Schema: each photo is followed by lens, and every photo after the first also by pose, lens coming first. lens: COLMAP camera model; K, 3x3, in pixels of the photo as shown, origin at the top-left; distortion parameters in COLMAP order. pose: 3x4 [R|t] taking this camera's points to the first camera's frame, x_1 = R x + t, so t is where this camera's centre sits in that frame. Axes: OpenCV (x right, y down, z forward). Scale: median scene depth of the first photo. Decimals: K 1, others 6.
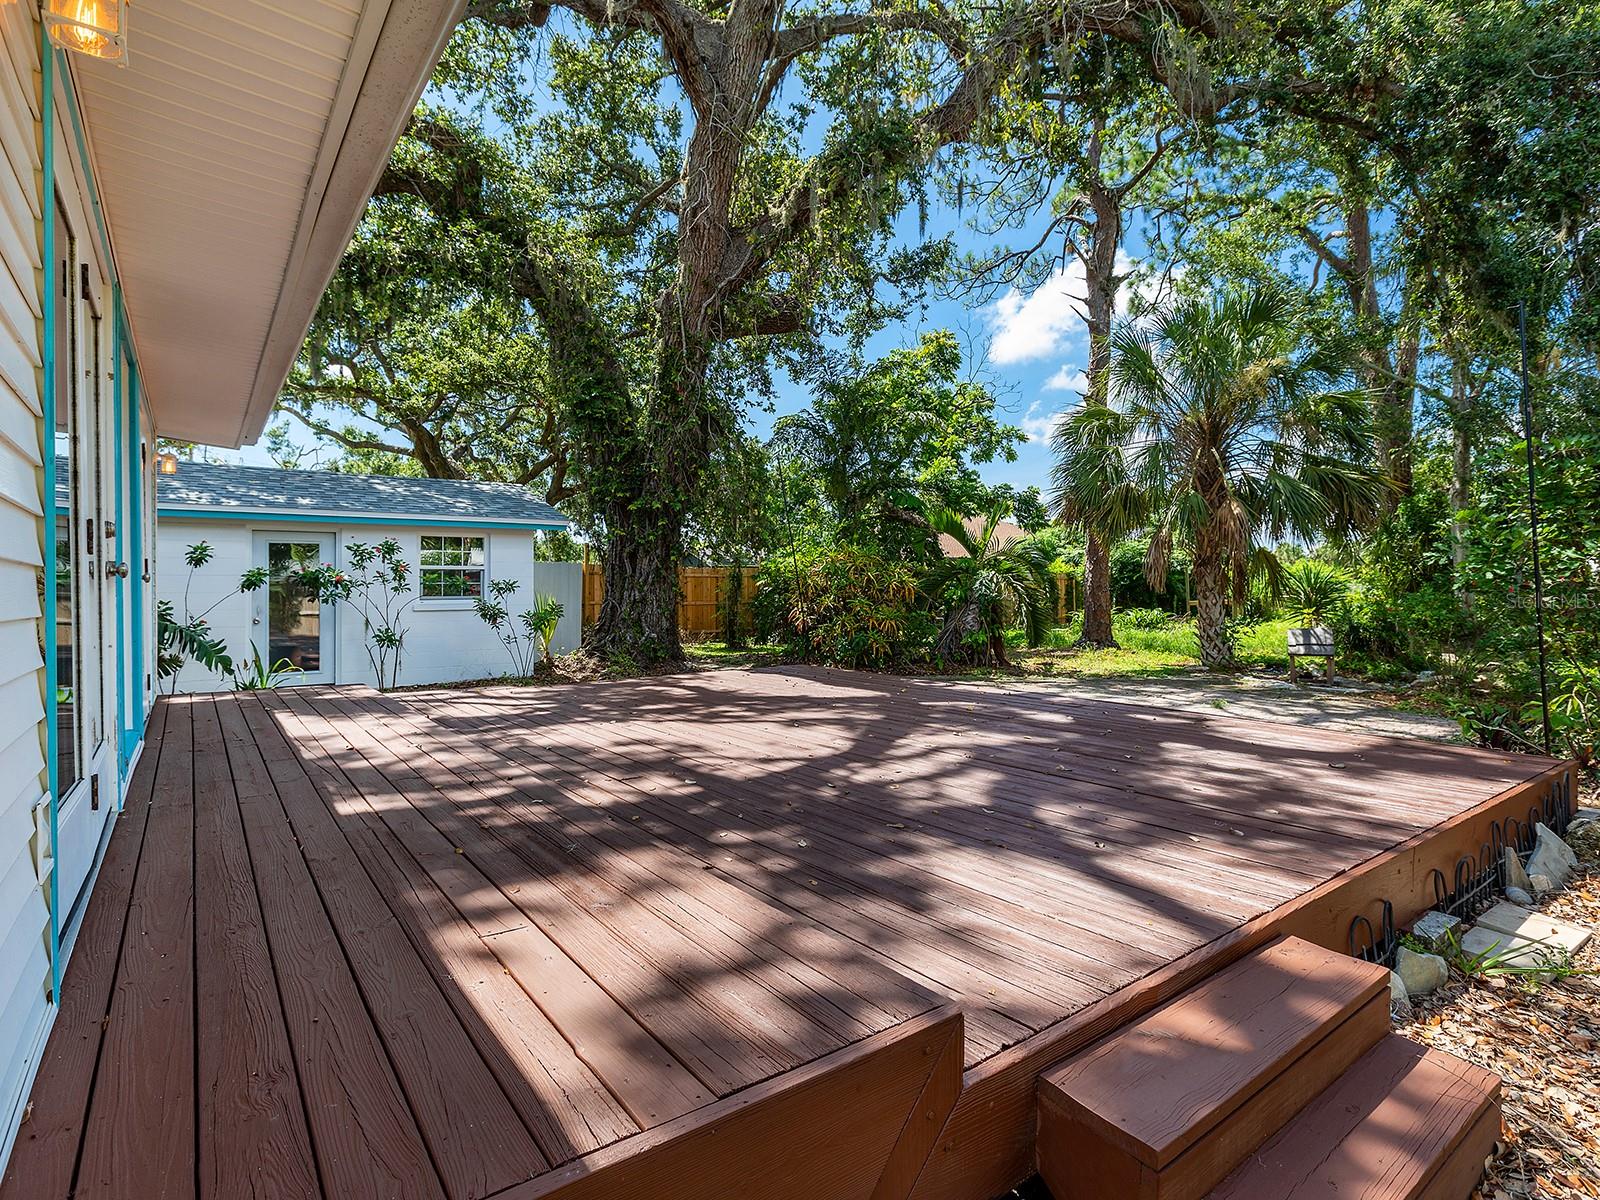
lens RADIAL K [[795.3, 0, 797.8], [0, 795.3, 595.3], [0, 0, 1]] dist [0.006189, 0.001007]
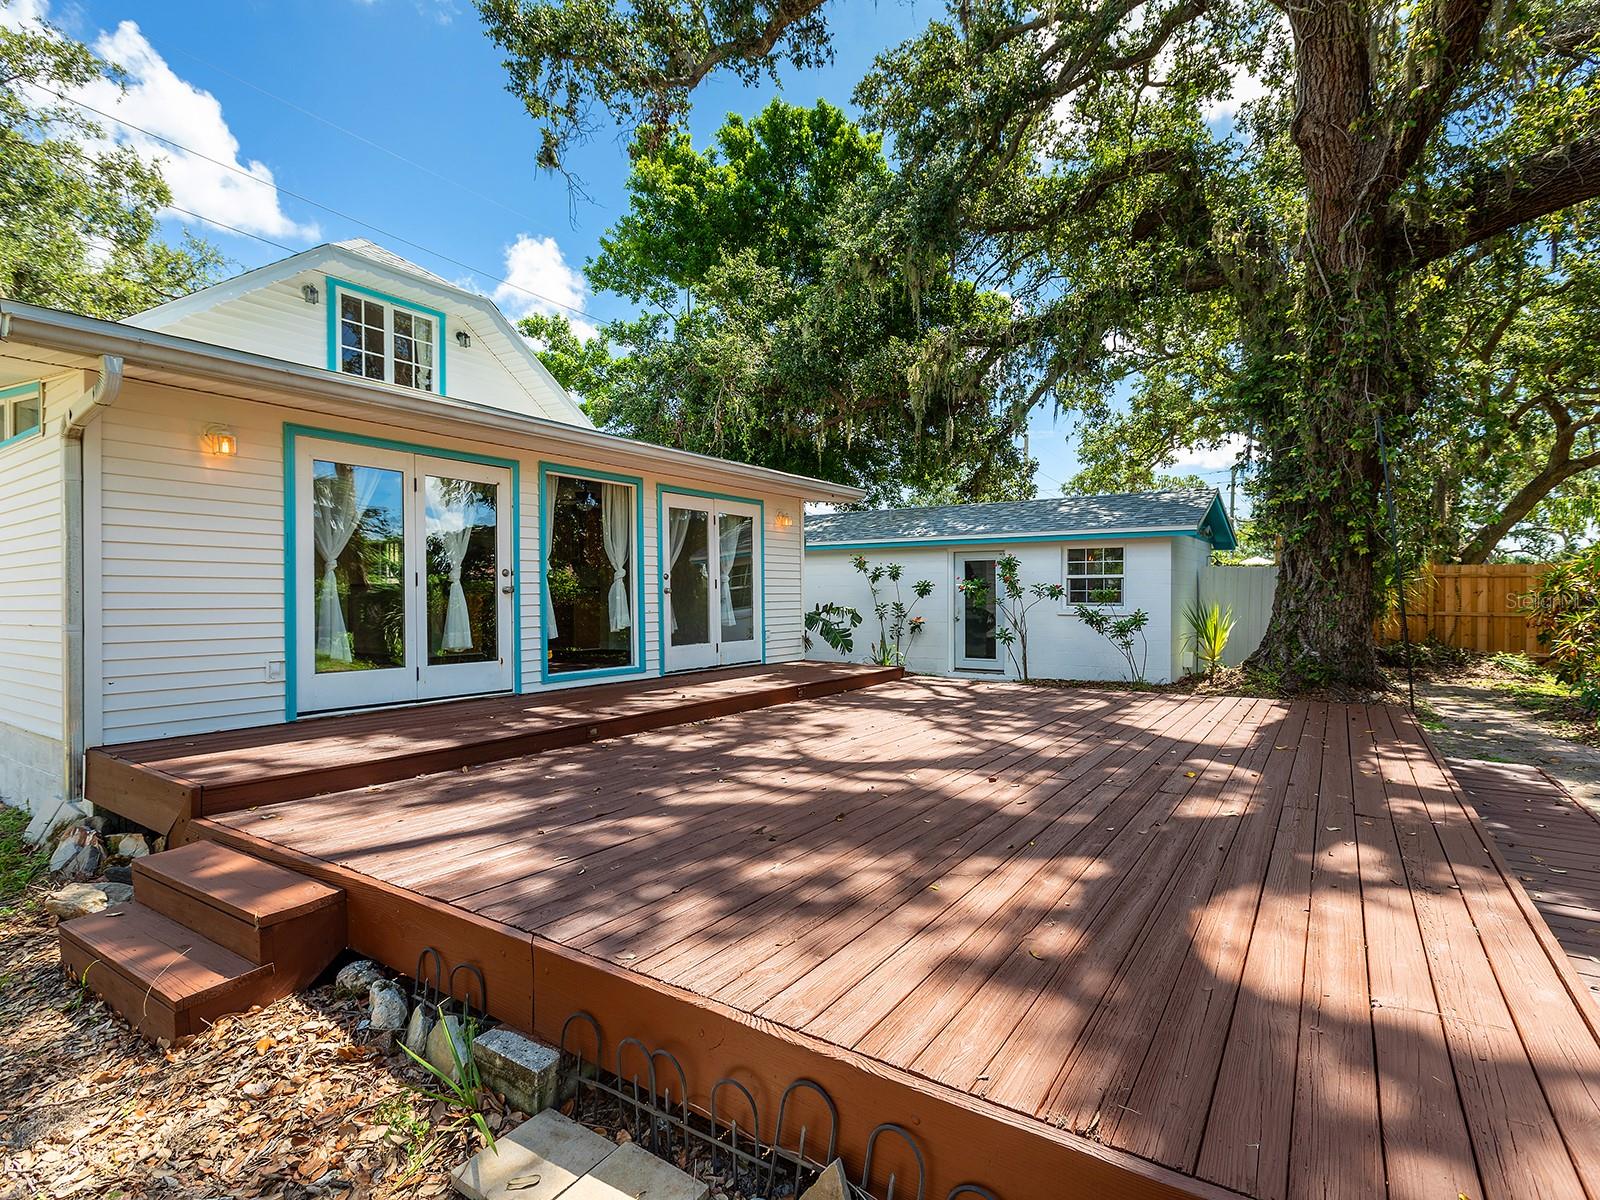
lens RADIAL K [[795.3, 0, 802.6], [0, 795.3, 602.1], [0, 0, 1]] dist [0.006189, 0.001007]
pose [[0.331122, 0.007264, -0.943560, 1.479456], [-0.008646, 0.999952, 0.004664, -0.007907], [0.943548, 0.006613, 0.331169, 0.956670]]
